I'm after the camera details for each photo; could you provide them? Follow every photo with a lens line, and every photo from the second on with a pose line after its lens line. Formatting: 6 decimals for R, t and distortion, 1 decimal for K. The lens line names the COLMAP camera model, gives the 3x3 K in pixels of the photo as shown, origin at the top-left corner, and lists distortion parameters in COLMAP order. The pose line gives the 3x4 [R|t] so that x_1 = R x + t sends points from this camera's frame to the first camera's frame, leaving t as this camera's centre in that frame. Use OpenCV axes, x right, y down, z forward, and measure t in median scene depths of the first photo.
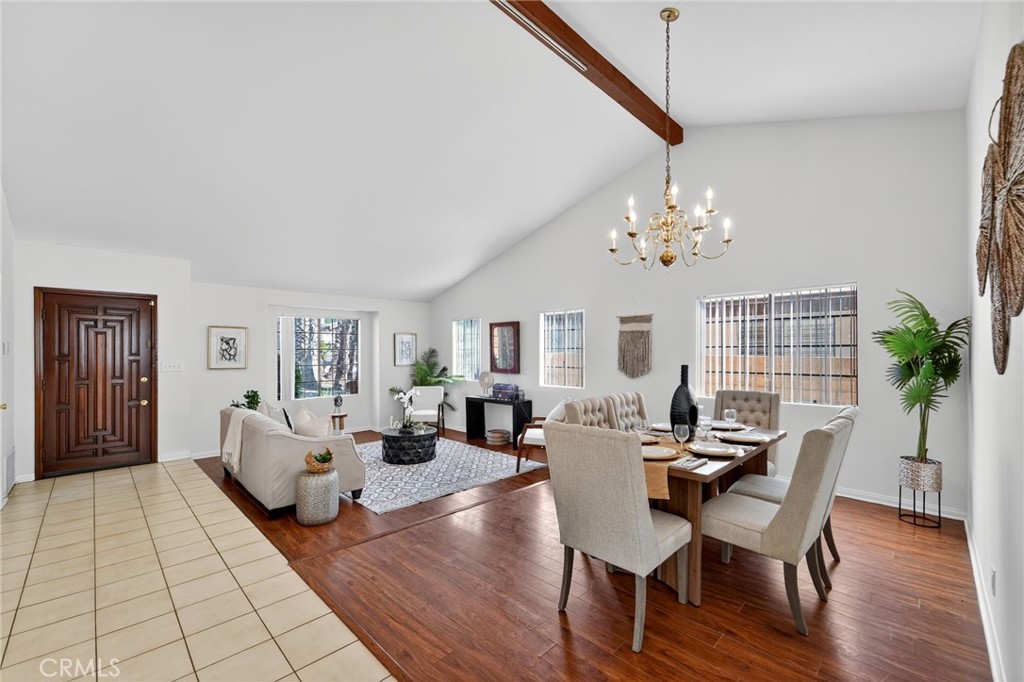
lens RADIAL K [[421.3, 0, 508.0], [0, 421.3, 349.0], [0, 0, 1]] dist [0.001418, -0.000163]
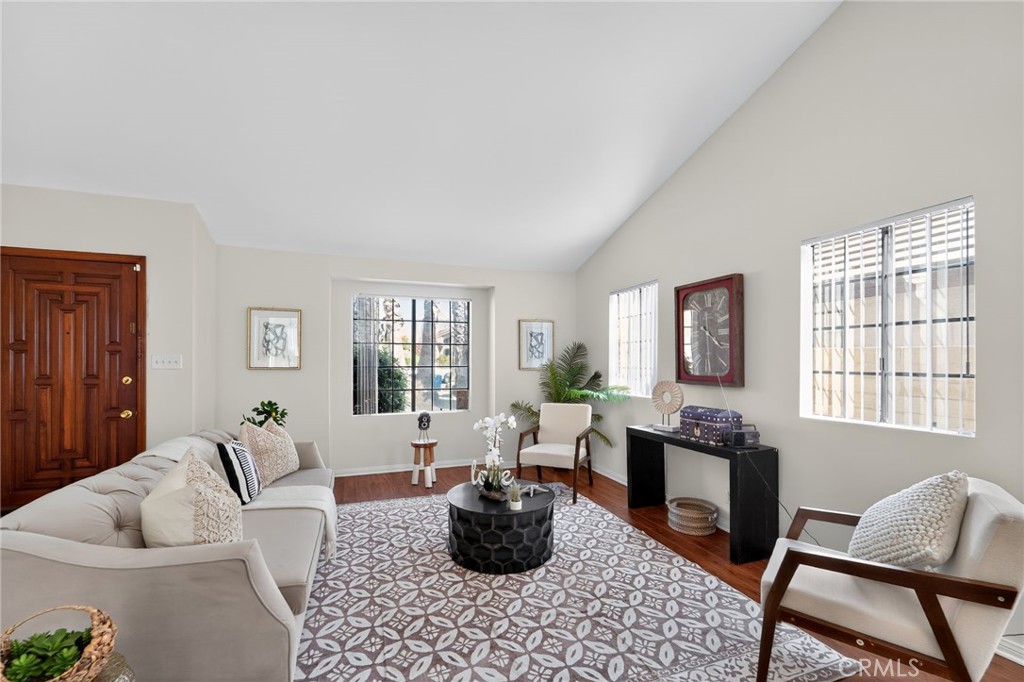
lens RADIAL K [[421.3, 0, 508.3], [0, 421.3, 362.2], [0, 0, 1]] dist [0.001418, -0.000163]
pose [[0.909921, 0.004319, -0.414760, -0.015764], [-0.000680, 0.999960, 0.008920, 0.027007], [0.414782, -0.007834, 0.909887, 0.467445]]
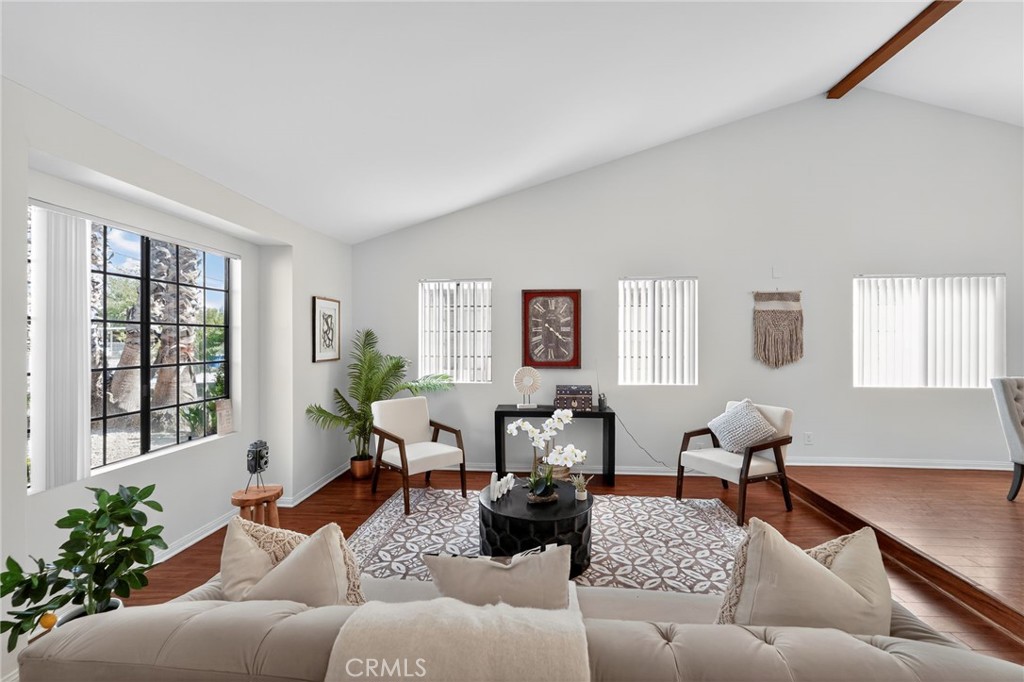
lens RADIAL K [[421.3, 0, 507.0], [0, 421.3, 342.8], [0, 0, 1]] dist [0.001418, -0.000163]
pose [[0.753321, 0.005001, 0.657634, -0.498988], [-0.007214, 0.999974, 0.000660, 0.018023], [-0.657613, -0.005241, 0.753338, 0.569998]]
